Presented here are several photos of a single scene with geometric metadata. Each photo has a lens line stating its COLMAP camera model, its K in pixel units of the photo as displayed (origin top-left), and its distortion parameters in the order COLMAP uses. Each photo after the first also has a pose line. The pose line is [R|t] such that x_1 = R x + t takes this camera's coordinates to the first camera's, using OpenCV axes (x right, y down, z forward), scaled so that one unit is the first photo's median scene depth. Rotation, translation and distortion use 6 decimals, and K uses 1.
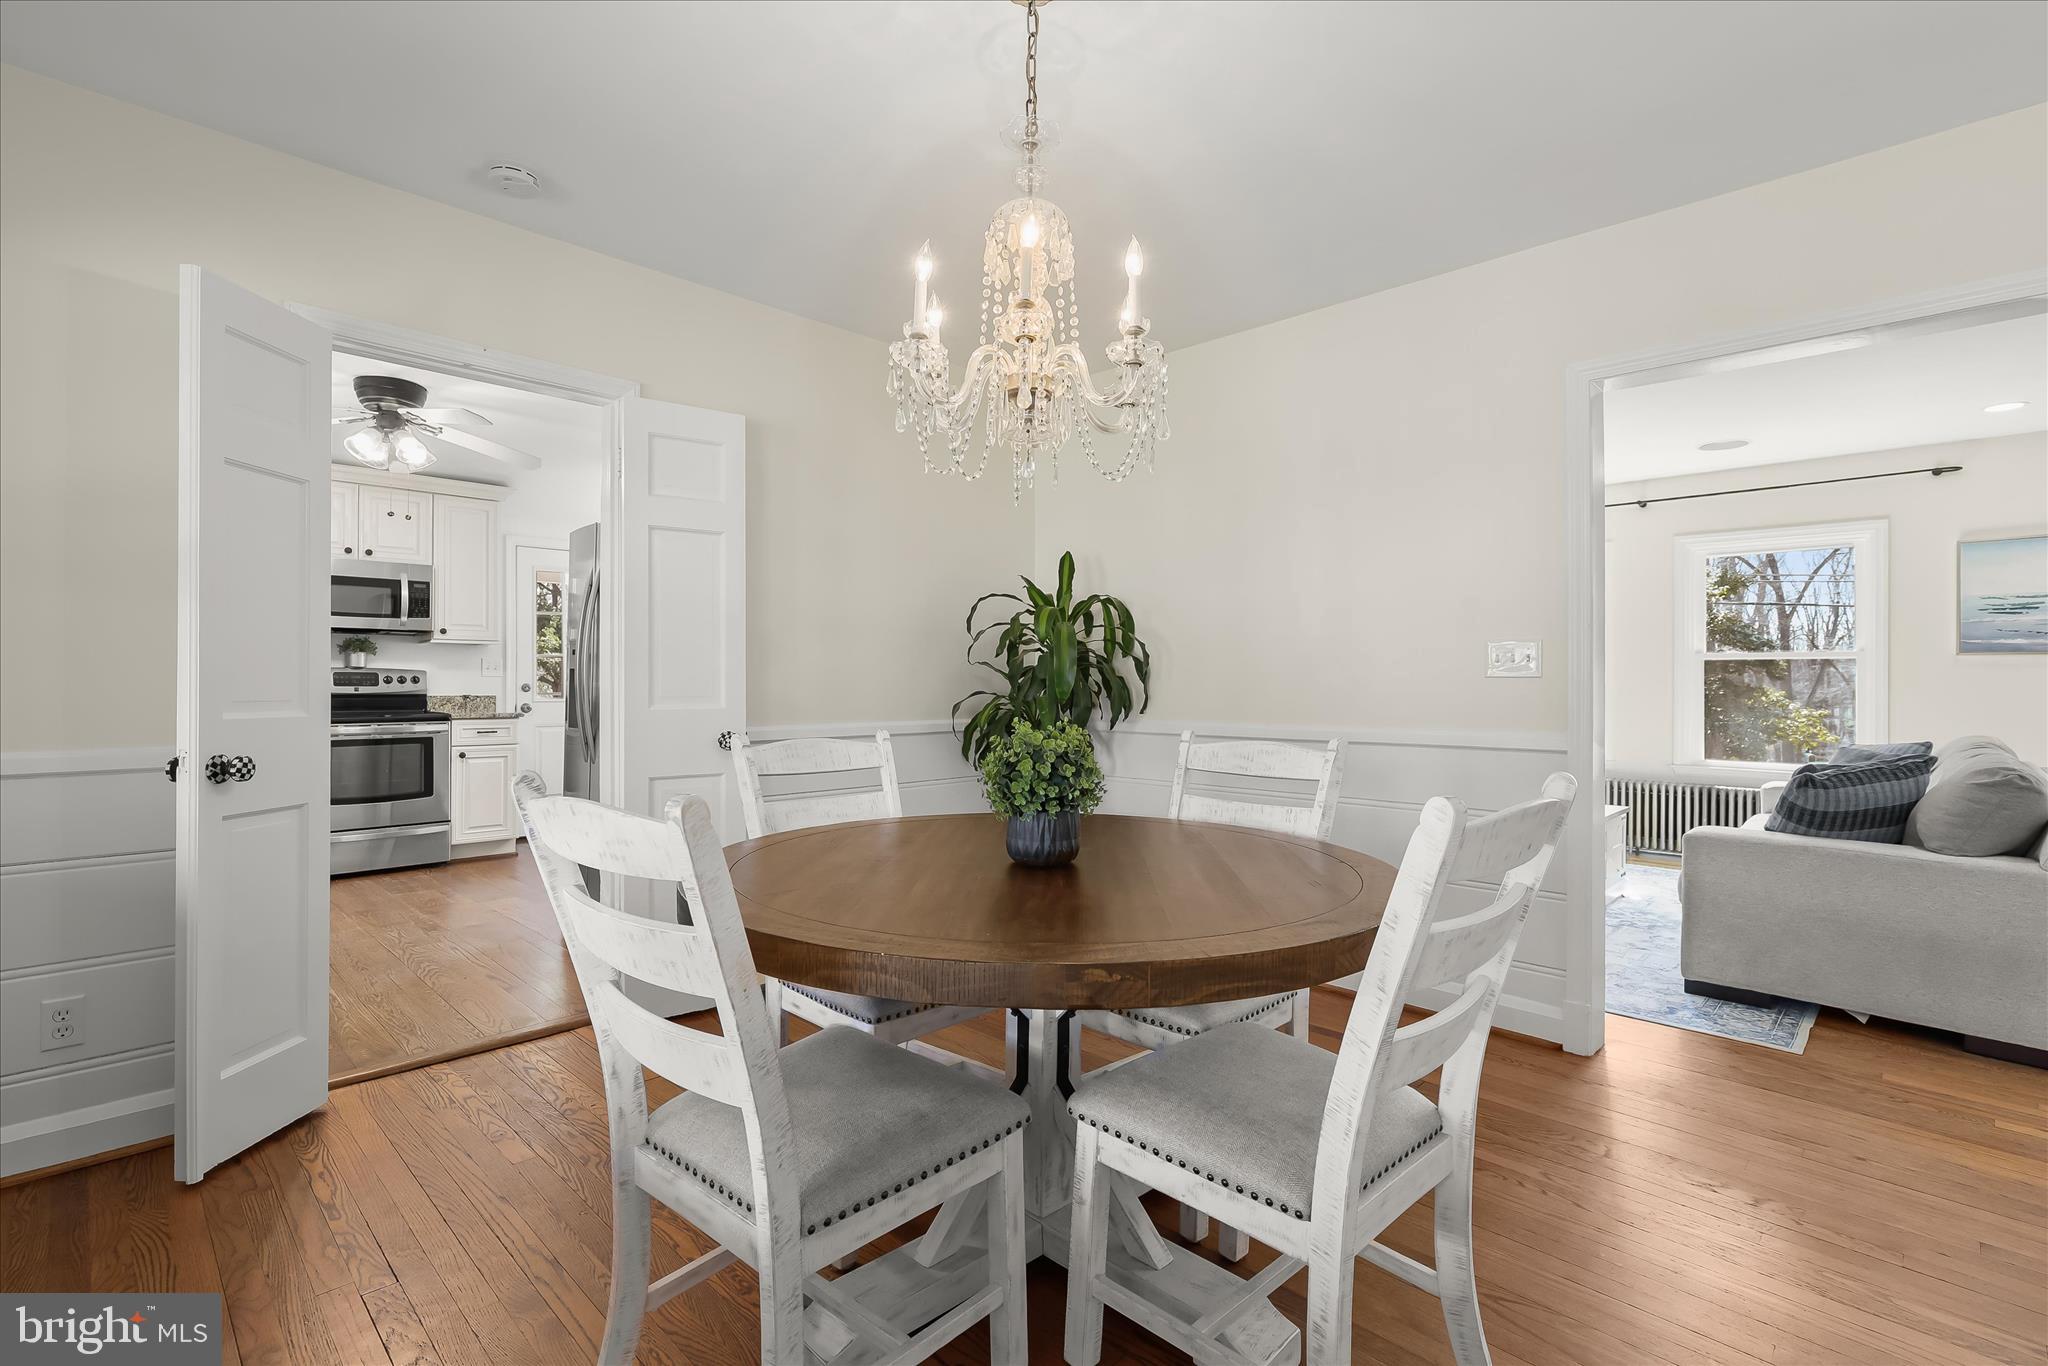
lens RADIAL K [[956.3, 0, 1025.5], [0, 956.3, 679.7], [0, 0, 1]] dist [0.001811, 0.000609]
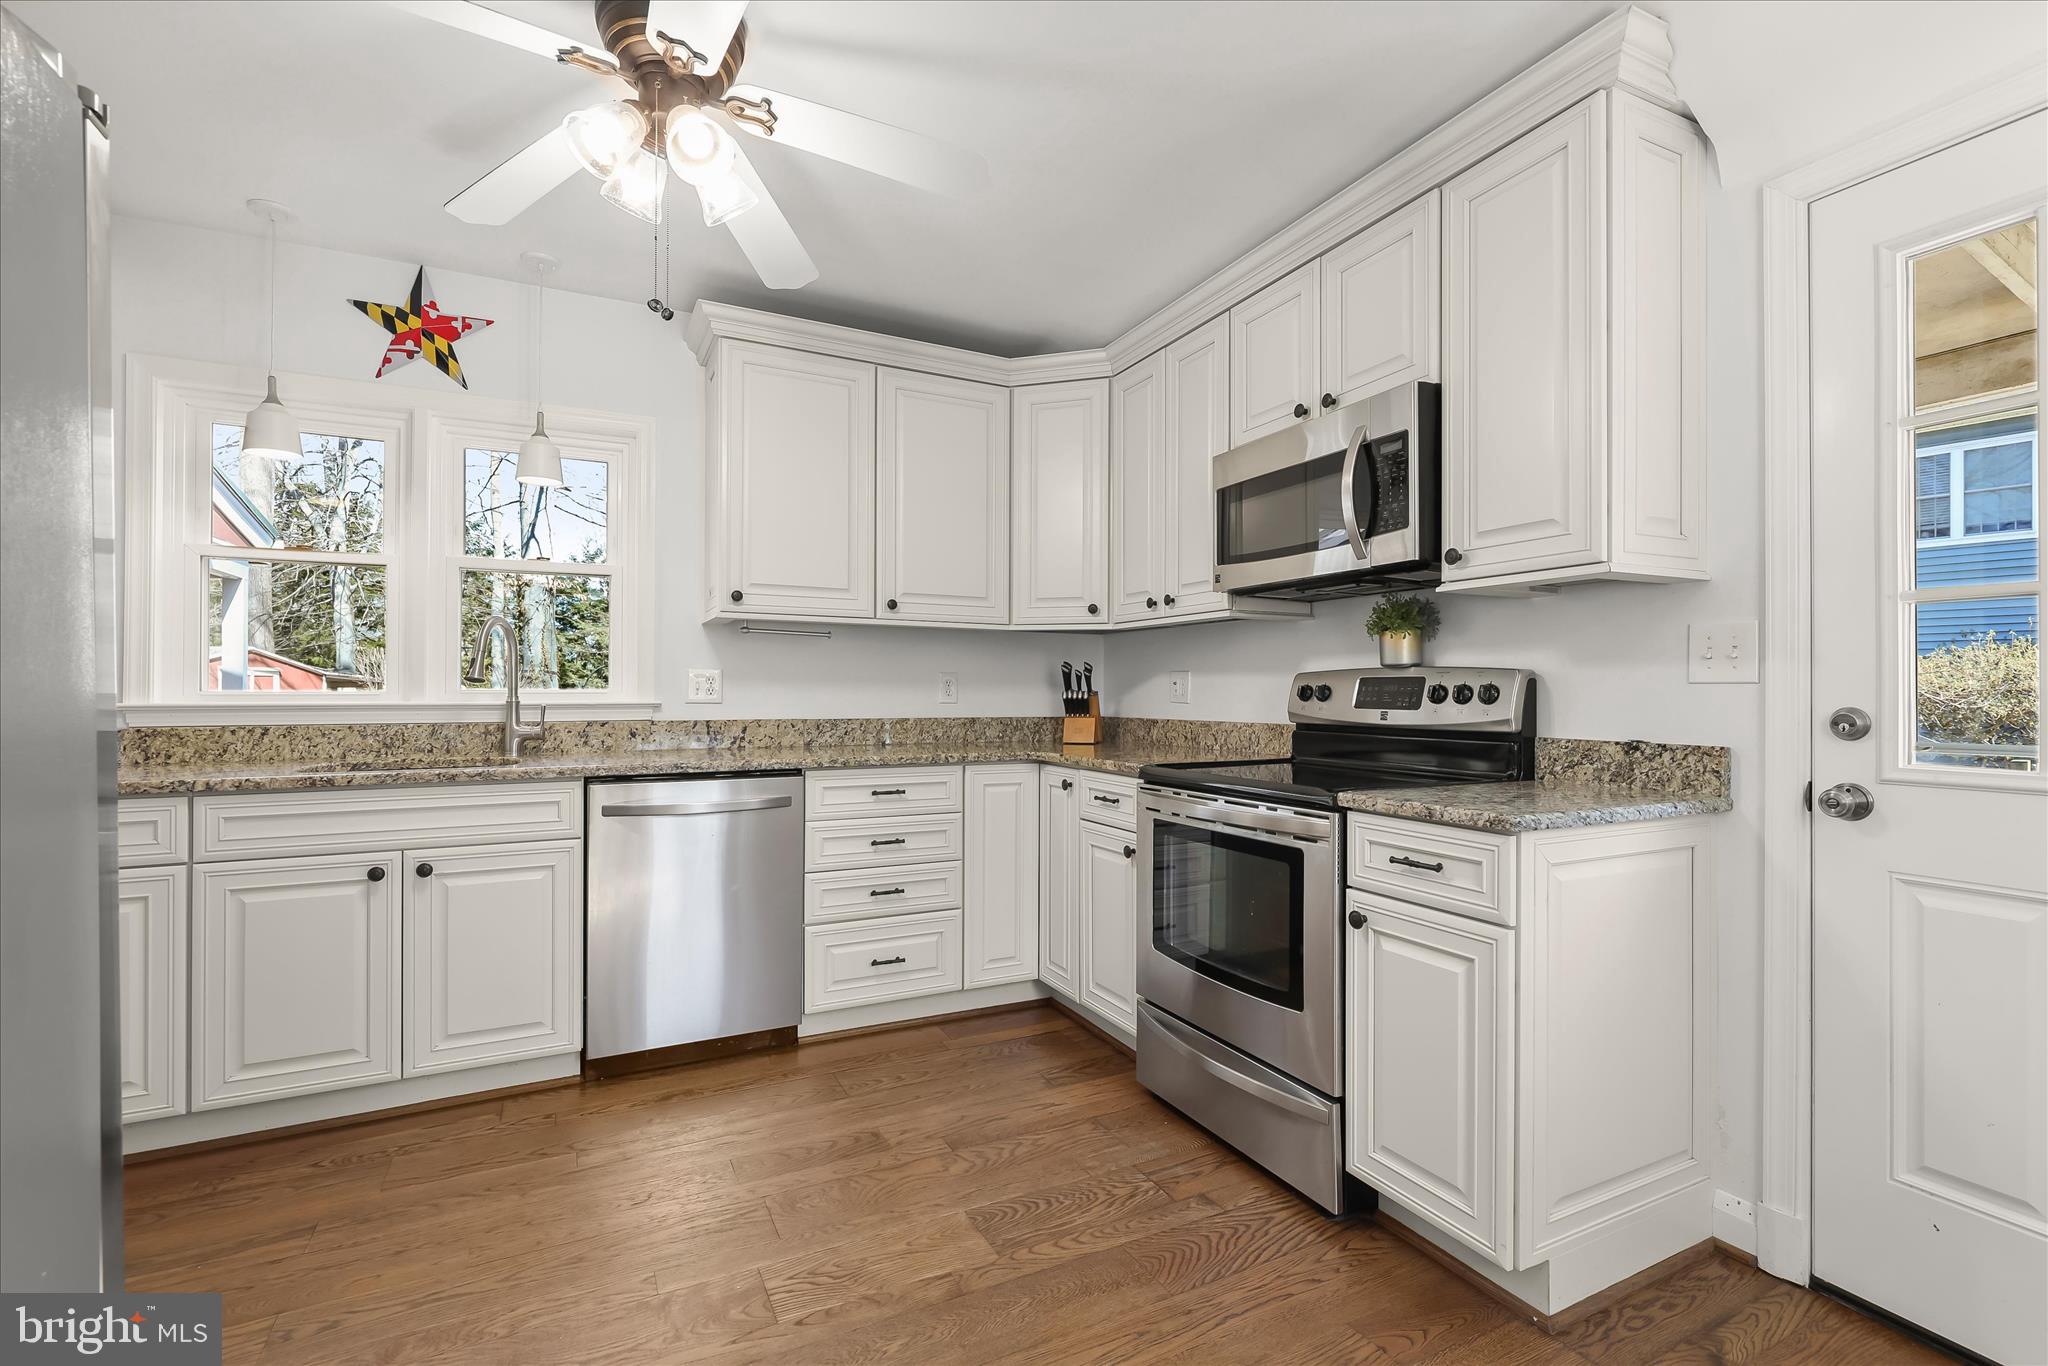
lens RADIAL K [[956.3, 0, 1029.7], [0, 956.3, 688.0], [0, 0, 1]] dist [0.001811, 0.000609]
pose [[-0.303784, -0.010113, -0.952687, -0.221053], [-0.003943, 0.999948, -0.009357, 0.002182], [0.952733, 0.000914, -0.303809, 0.931861]]
